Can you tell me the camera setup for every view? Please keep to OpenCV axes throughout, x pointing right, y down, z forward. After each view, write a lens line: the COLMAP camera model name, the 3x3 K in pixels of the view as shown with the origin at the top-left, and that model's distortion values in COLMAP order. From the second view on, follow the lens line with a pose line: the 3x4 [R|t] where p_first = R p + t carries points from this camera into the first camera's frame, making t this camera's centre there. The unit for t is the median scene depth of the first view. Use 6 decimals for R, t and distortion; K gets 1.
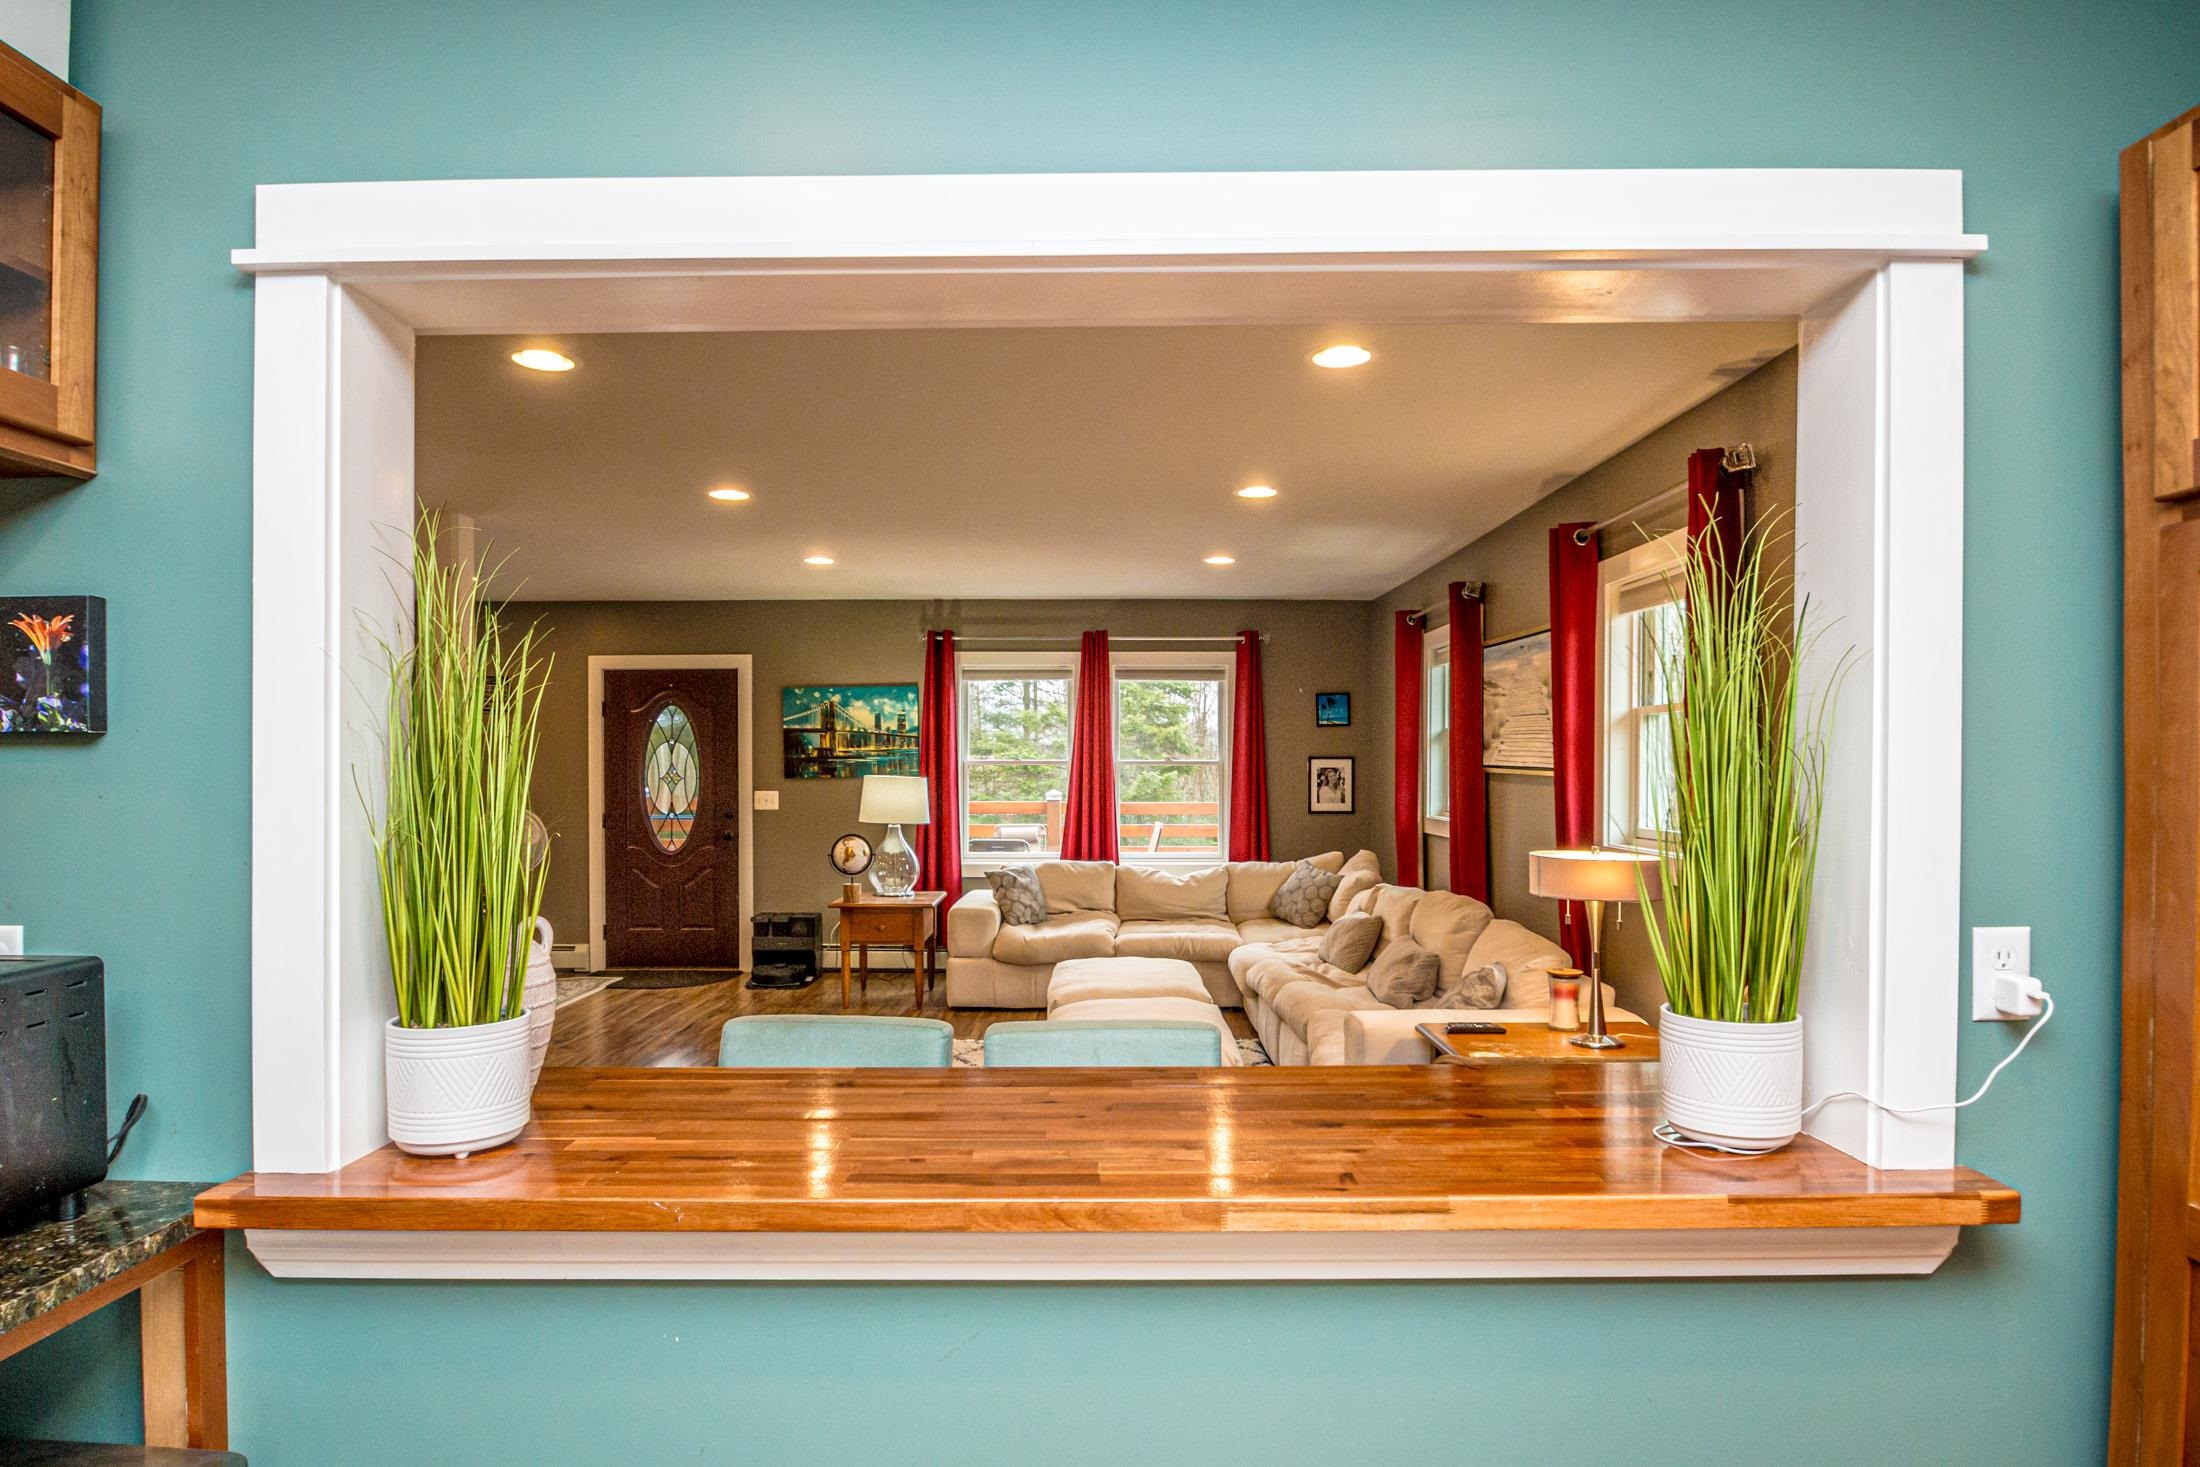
lens RADIAL K [[1267.4, 0, 1097.9], [0, 1267.4, 757.8], [0, 0, 1]] dist [-0.021617, -0.001340]
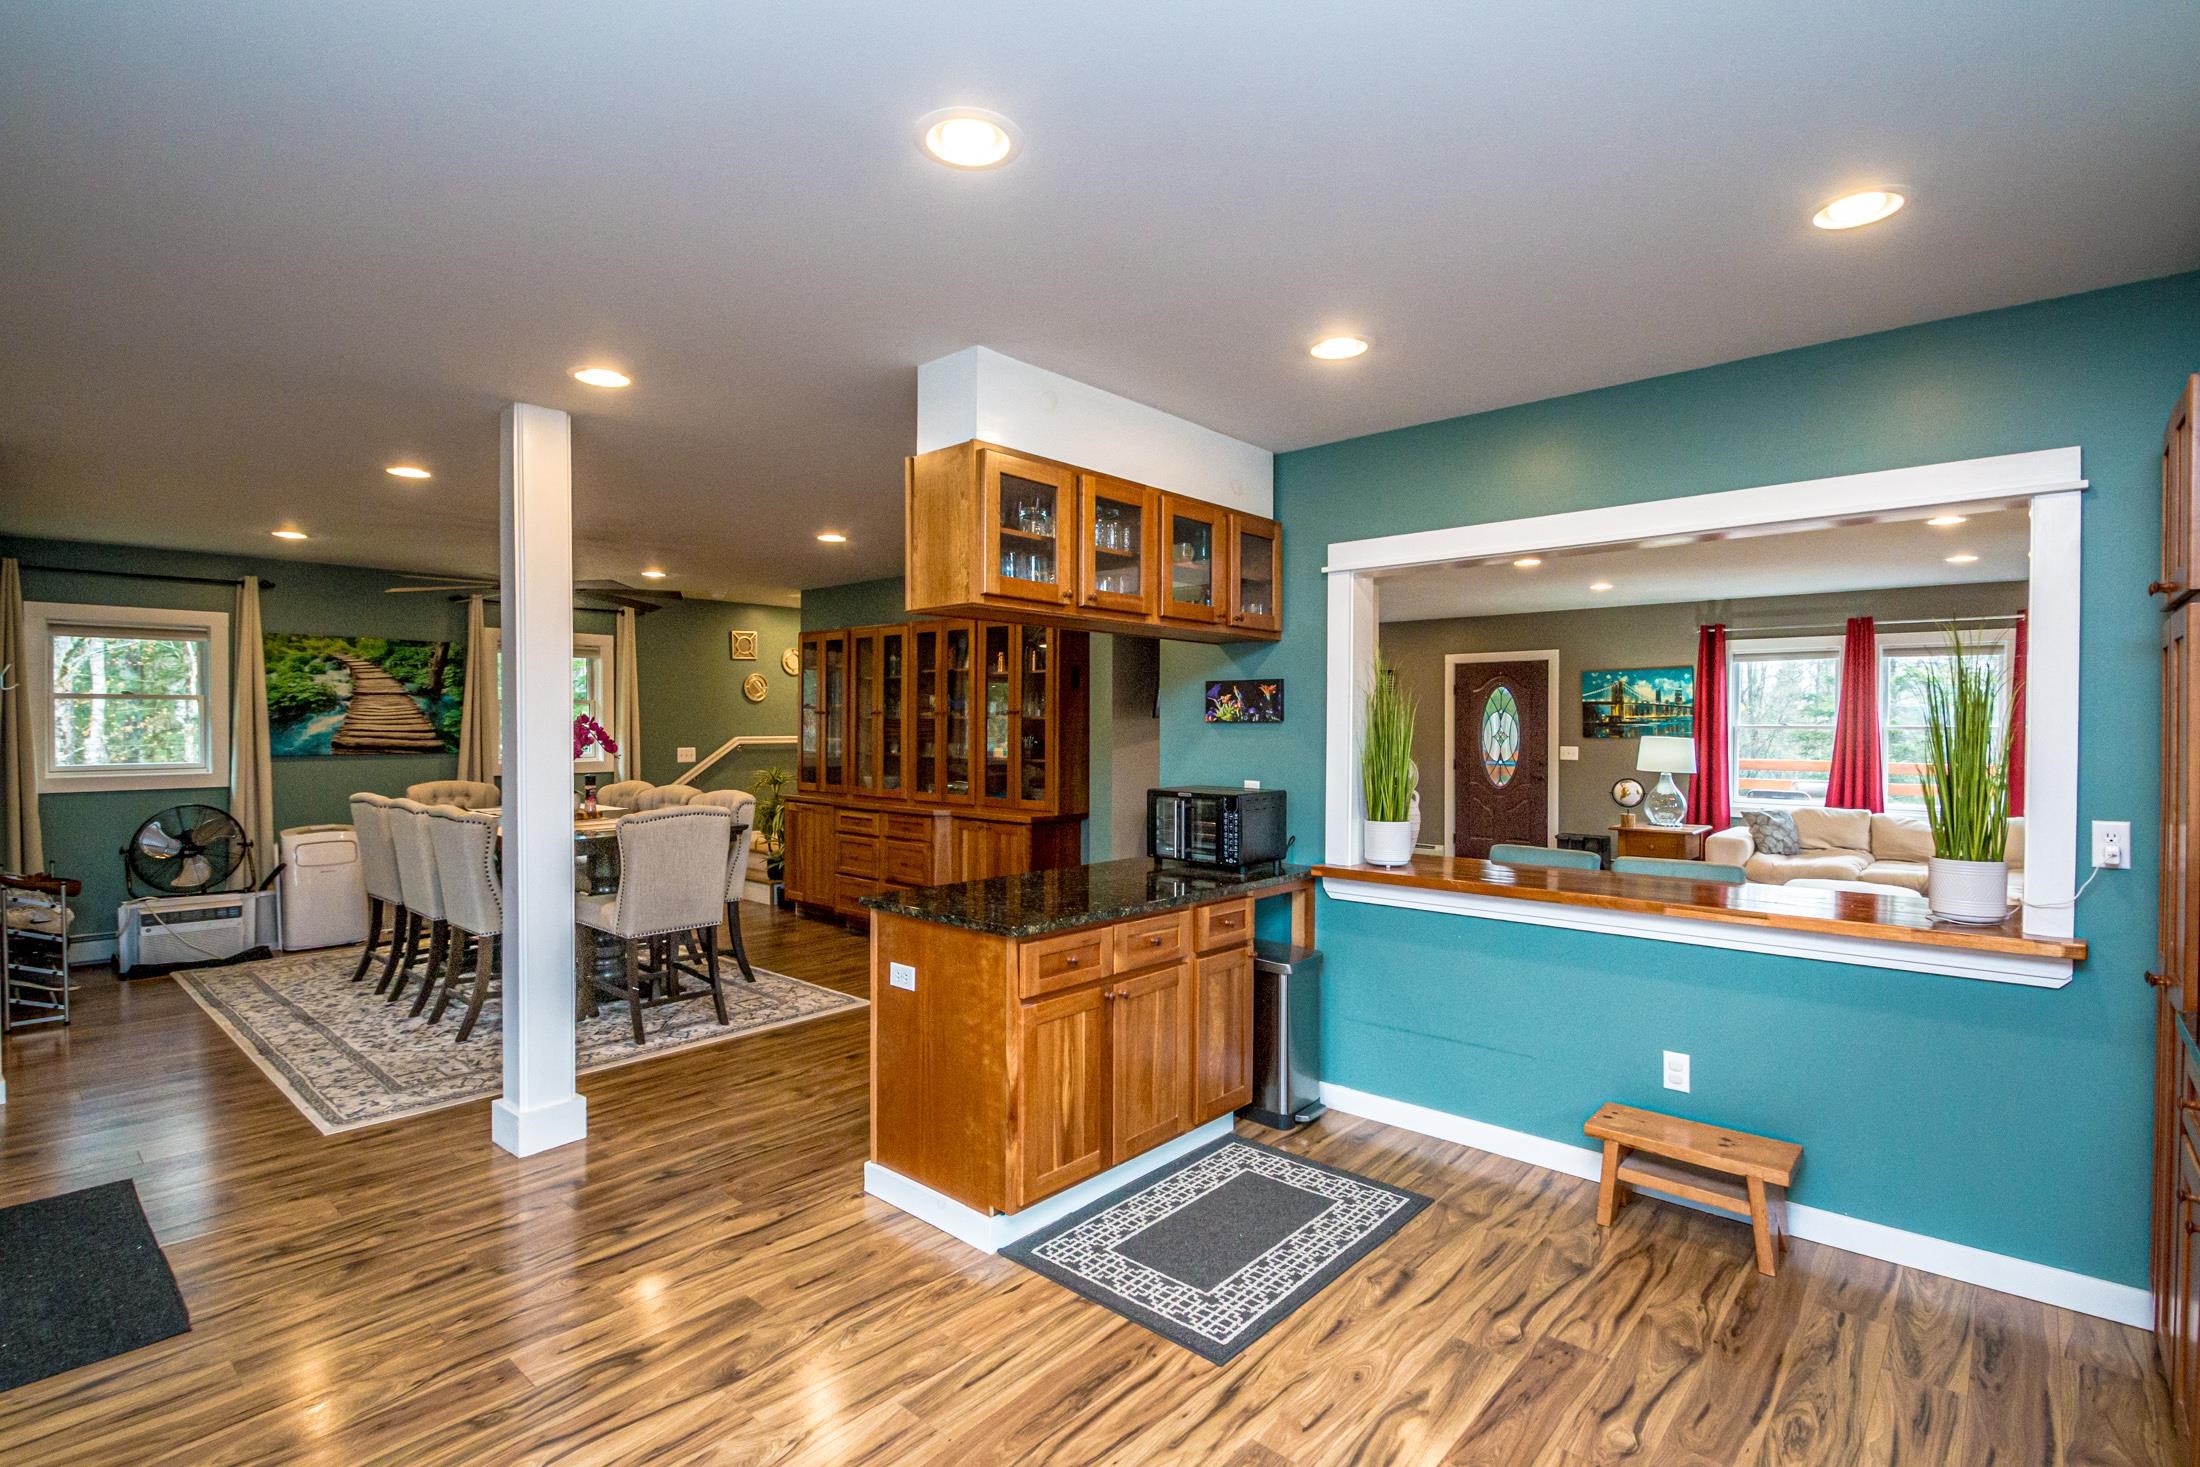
lens RADIAL K [[1018.4, 0, 1100.0], [0, 1018.4, 733.5], [0, 0, 1]] dist [0.001022, -0.016130]
pose [[0.755630, 0.010349, -0.654917, 0.087372], [-0.001224, 0.999896, 0.014388, -0.003969], [0.654998, -0.010070, 0.755563, -0.200580]]
